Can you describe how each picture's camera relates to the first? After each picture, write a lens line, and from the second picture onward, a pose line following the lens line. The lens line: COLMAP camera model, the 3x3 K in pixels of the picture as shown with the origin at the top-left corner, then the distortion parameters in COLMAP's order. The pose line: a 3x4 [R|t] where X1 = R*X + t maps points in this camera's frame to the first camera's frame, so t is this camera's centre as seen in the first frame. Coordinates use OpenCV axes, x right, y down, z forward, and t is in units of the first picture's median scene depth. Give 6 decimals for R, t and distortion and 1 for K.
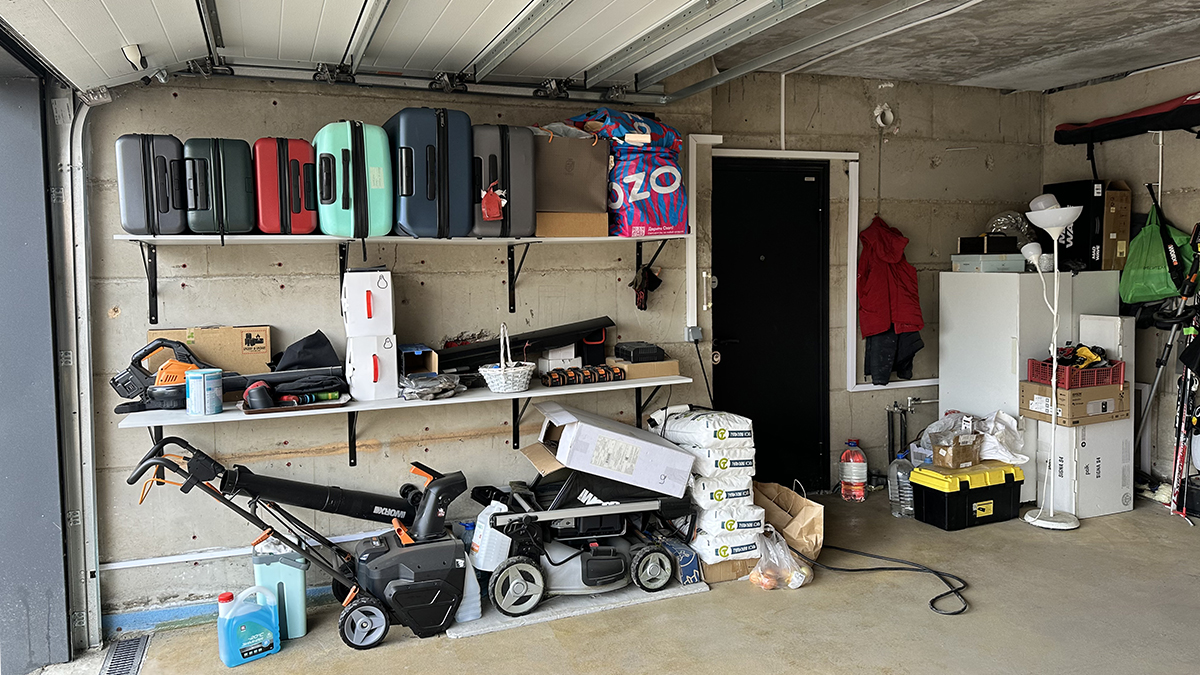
lens RADIAL K [[845.2, 0, 594.0], [0, 845.2, 303.5], [0, 0, 1]] dist [0.089293, -0.118253]
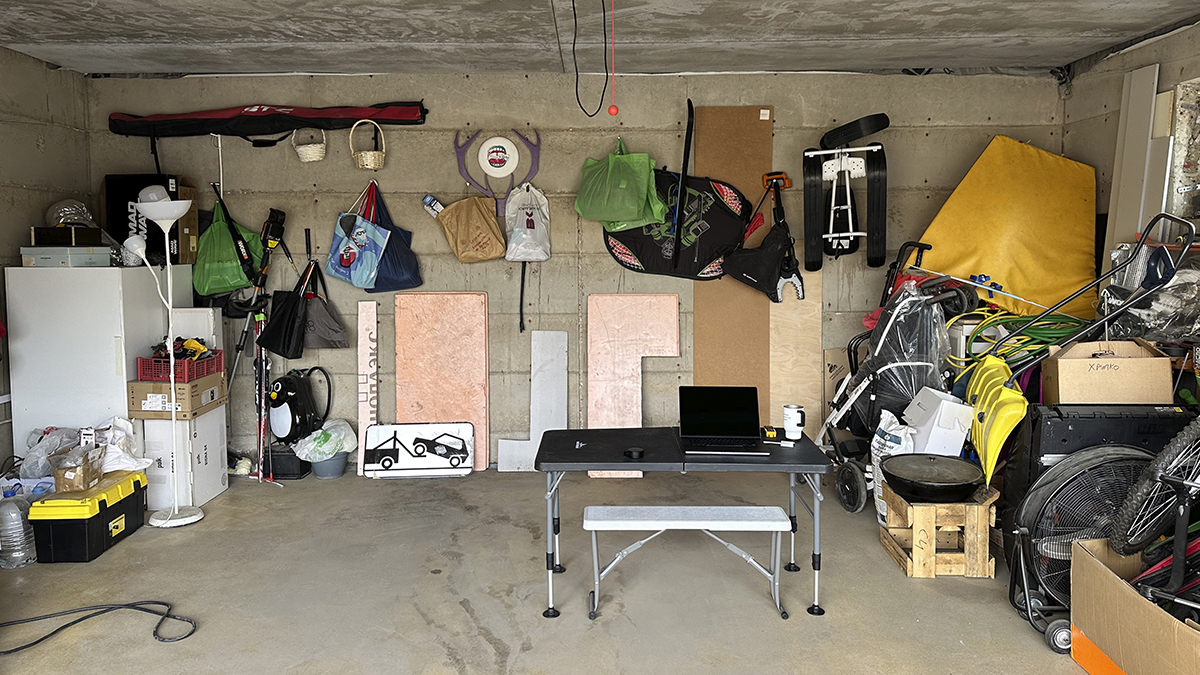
lens RADIAL K [[845.2, 0, 594.0], [0, 845.2, 303.5], [0, 0, 1]] dist [0.089293, -0.118253]
pose [[0.361608, -0.047619, 0.931113, -0.201573], [0.045766, 0.998397, 0.033286, -0.003721], [-0.931206, 0.030577, 0.363208, 0.189631]]
